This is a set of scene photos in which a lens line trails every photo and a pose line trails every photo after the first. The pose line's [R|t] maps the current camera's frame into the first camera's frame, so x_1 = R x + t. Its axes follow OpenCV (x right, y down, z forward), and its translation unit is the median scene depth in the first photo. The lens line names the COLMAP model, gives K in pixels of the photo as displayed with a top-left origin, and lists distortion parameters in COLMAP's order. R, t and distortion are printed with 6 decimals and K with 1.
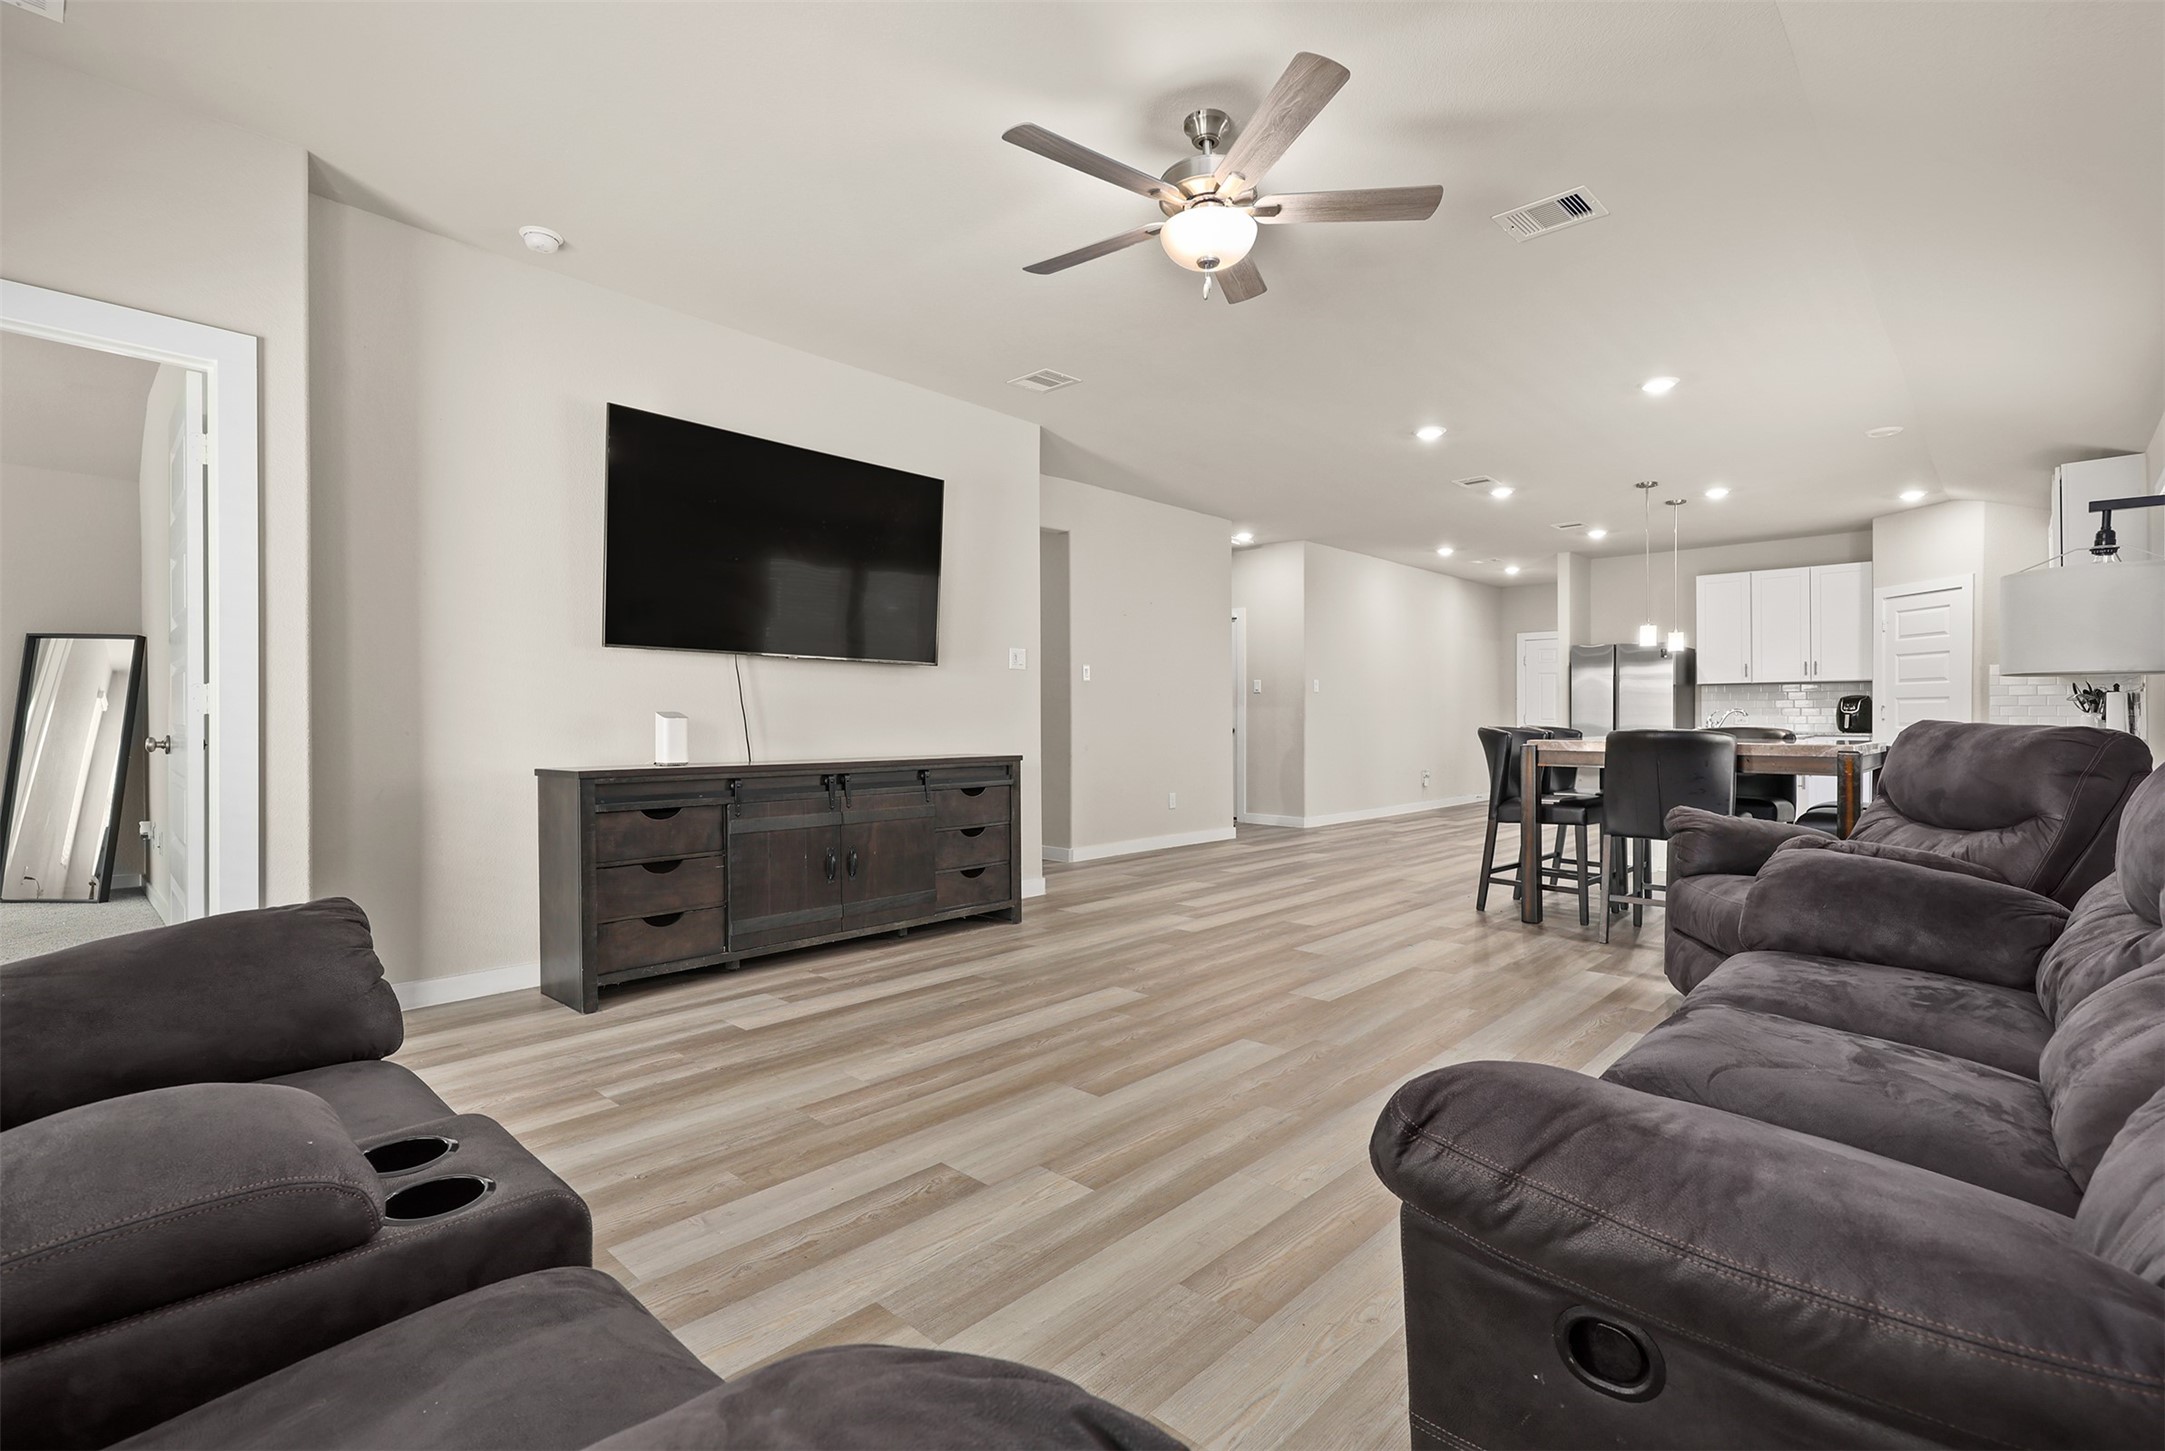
lens RADIAL K [[996.3, 0, 1098.0], [0, 996.3, 737.5], [0, 0, 1]] dist [-0.001151, 0.000497]
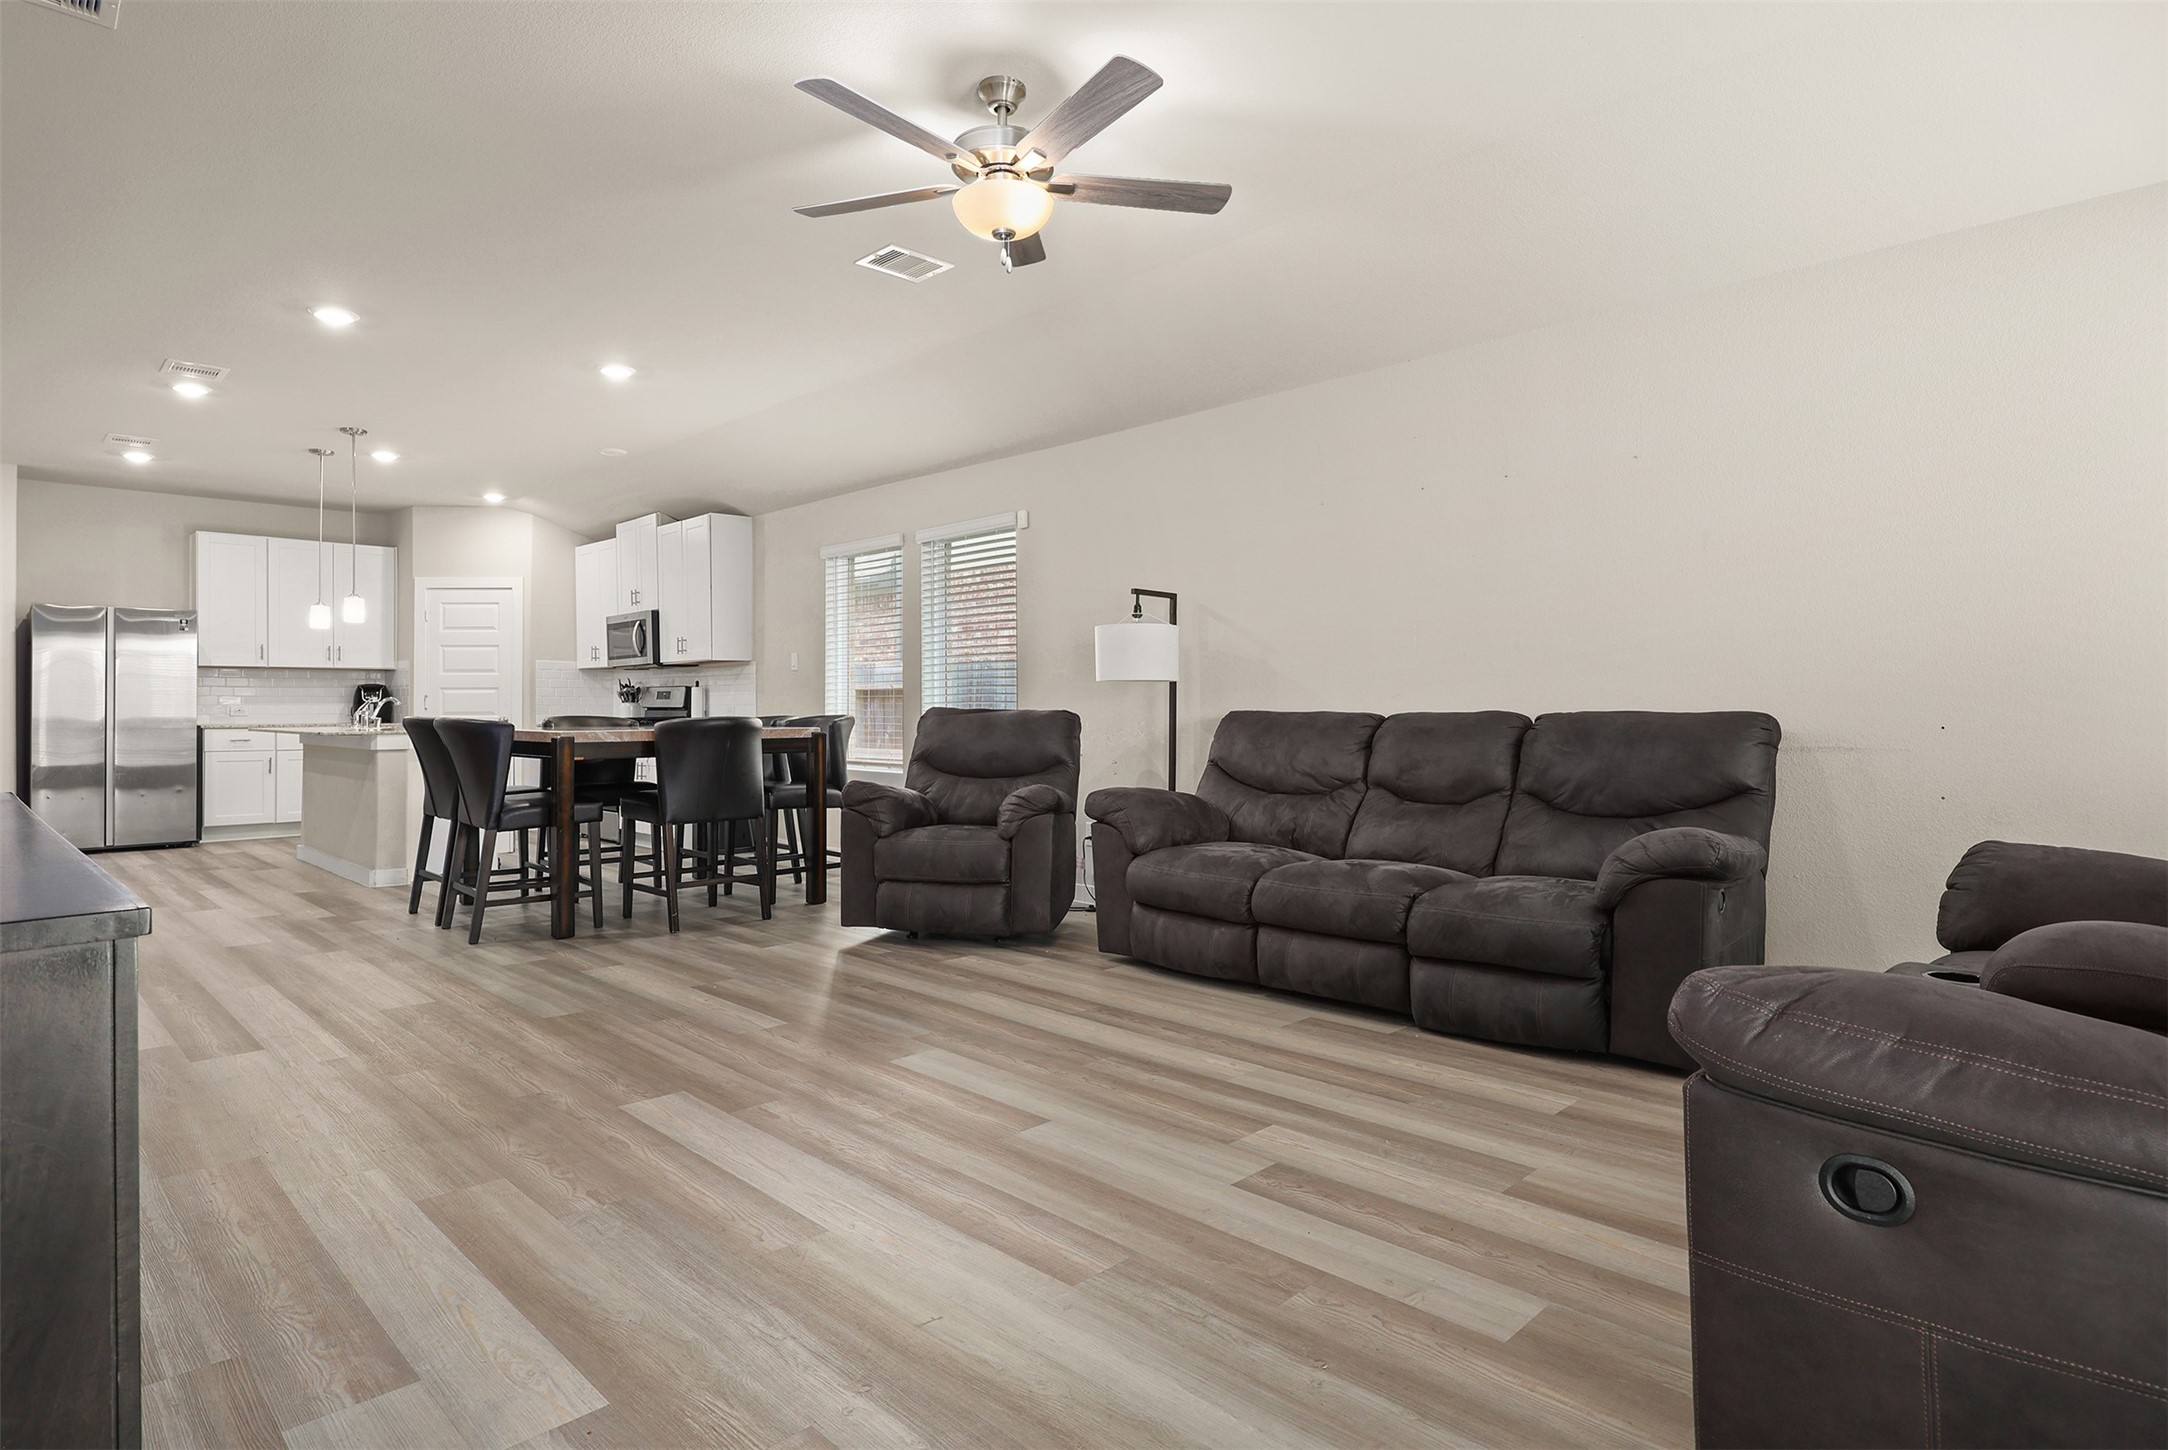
lens RADIAL K [[1133.3, 0, 1083.9], [0, 1133.3, 701.9], [0, 0, 1]] dist [0.010760, -0.001943]
pose [[0.044354, 0.003873, 0.999008, -0.902853], [0.023395, 0.999714, -0.004915, -0.012231], [-0.998742, 0.023589, 0.044251, 0.803921]]
